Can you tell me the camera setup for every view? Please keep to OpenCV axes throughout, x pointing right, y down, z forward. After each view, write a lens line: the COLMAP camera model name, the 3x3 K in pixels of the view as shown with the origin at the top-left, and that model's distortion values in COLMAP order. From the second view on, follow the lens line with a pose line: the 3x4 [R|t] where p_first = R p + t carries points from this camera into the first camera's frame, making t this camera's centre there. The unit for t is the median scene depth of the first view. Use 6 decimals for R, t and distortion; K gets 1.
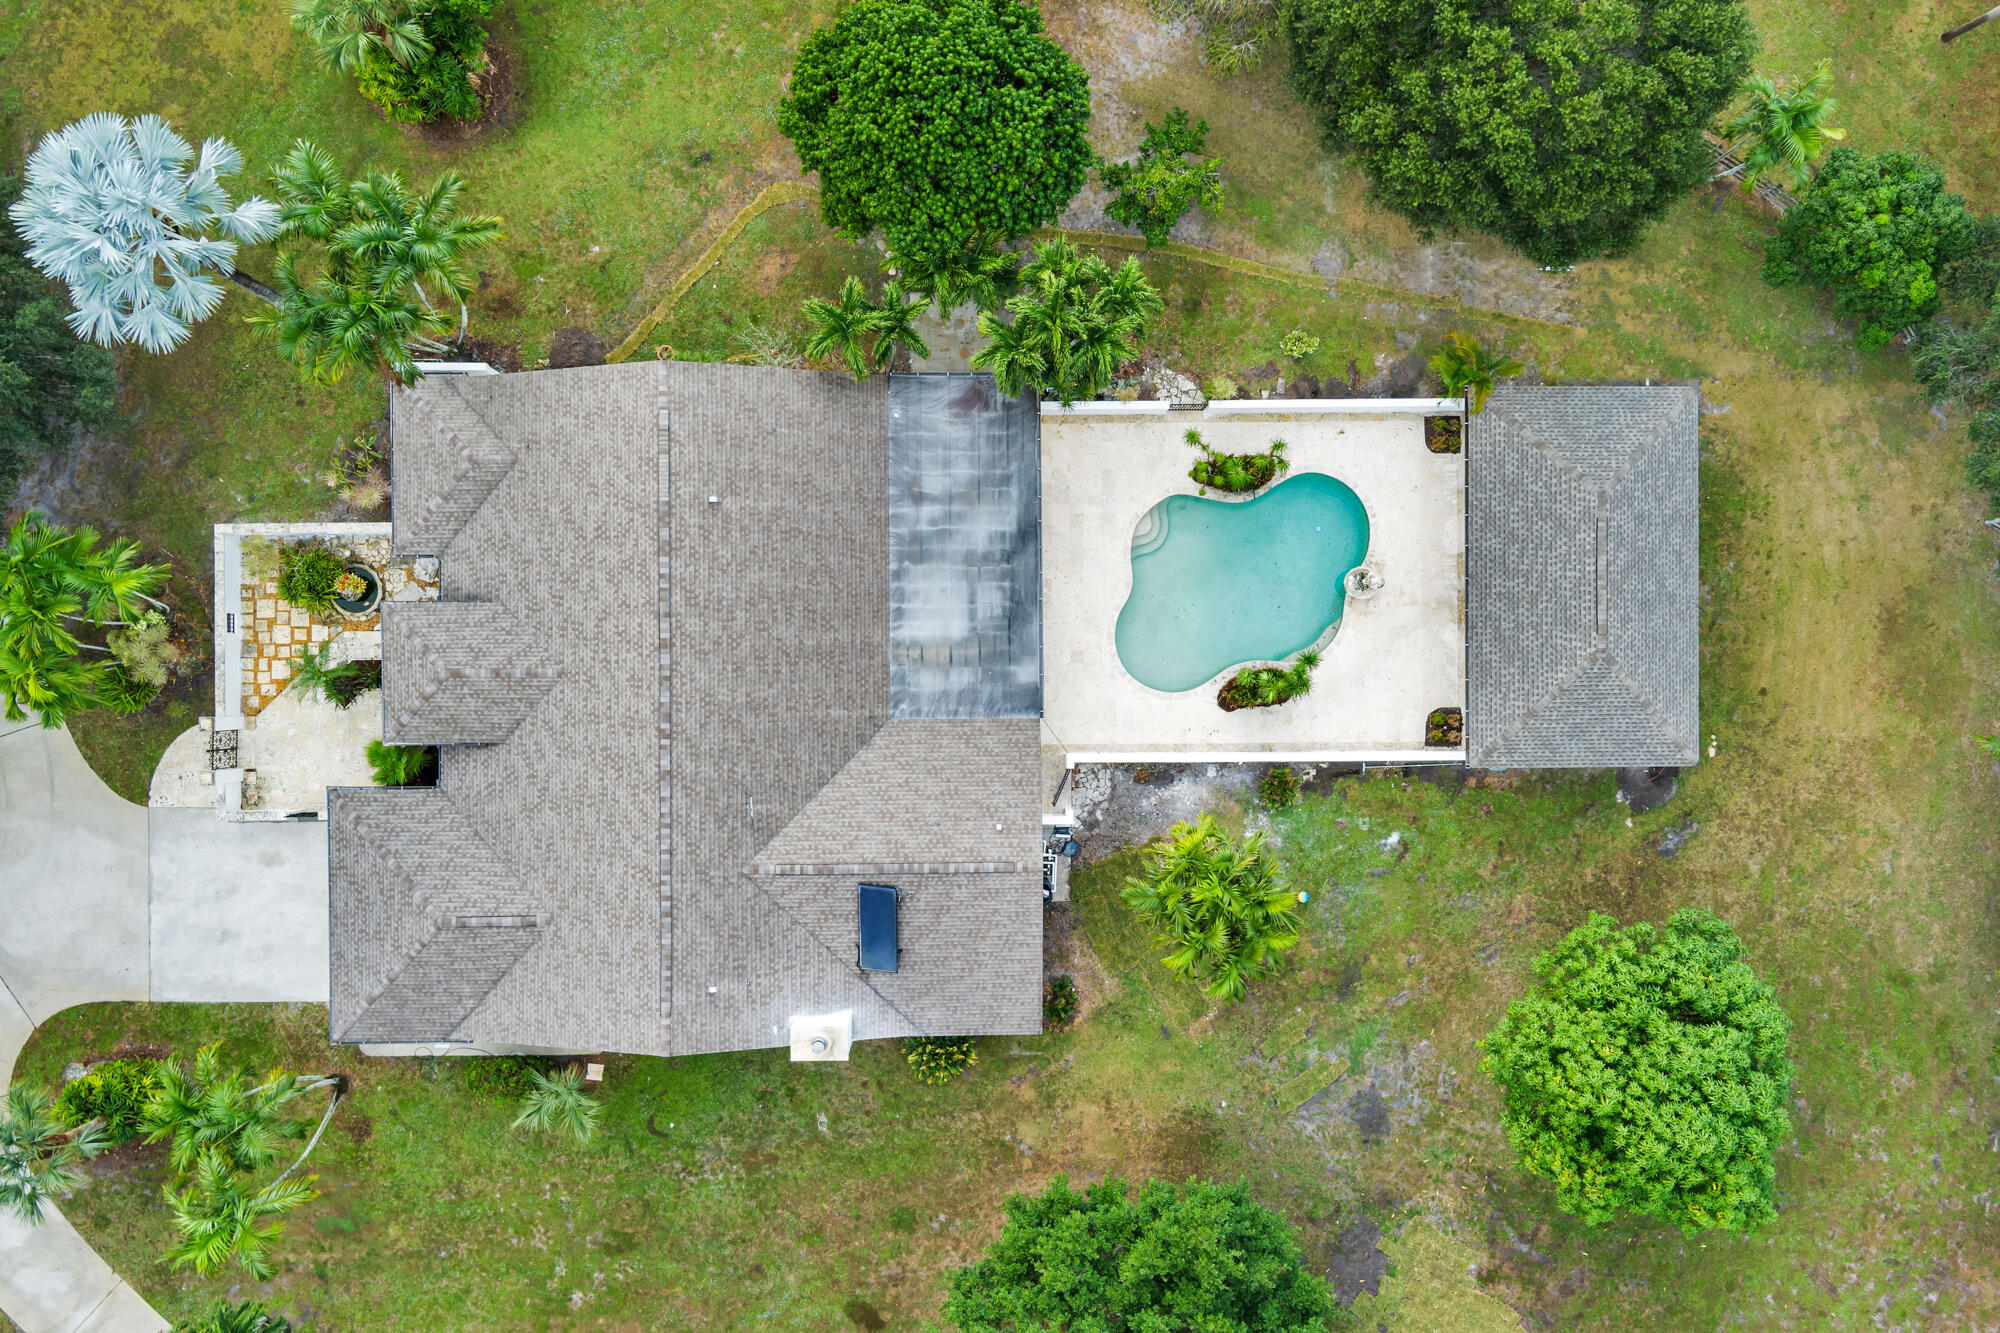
lens RADIAL K [[1625.0, 0, 996.5], [0, 1625.0, 661.6], [0, 0, 1]] dist [-0.027965, 0.047617]
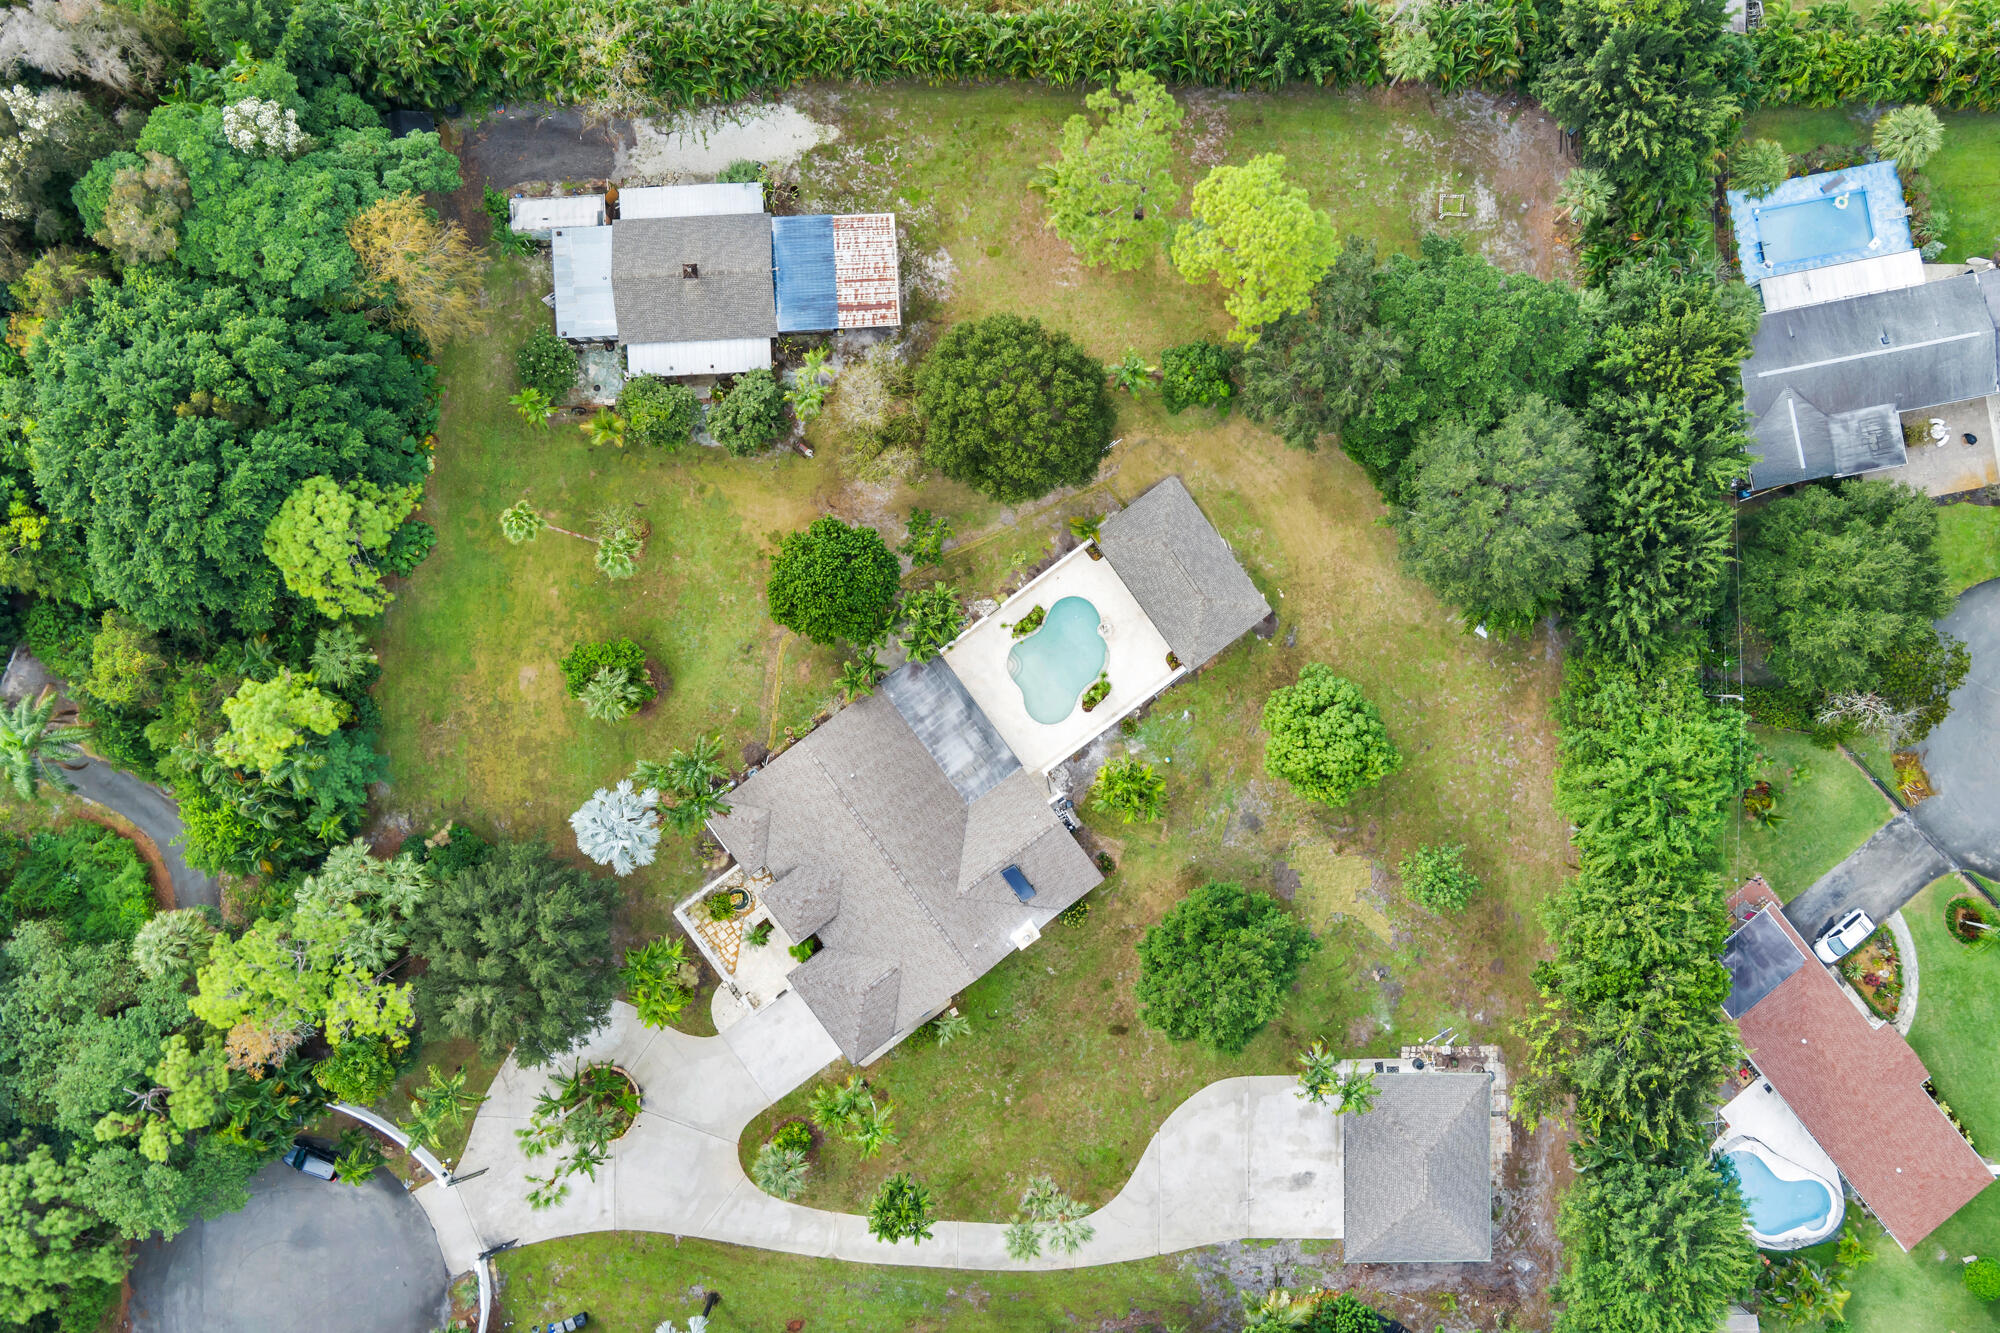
lens RADIAL K [[1625.0, 0, 1008.2], [0, 1625.0, 661.9], [0, 0, 1]] dist [-0.027965, 0.047617]
pose [[0.810248, -0.586086, -0.001272, 0.098415], [0.585994, 0.810078, 0.019603, -0.138255], [-0.010459, -0.016629, 0.999807, -1.248463]]
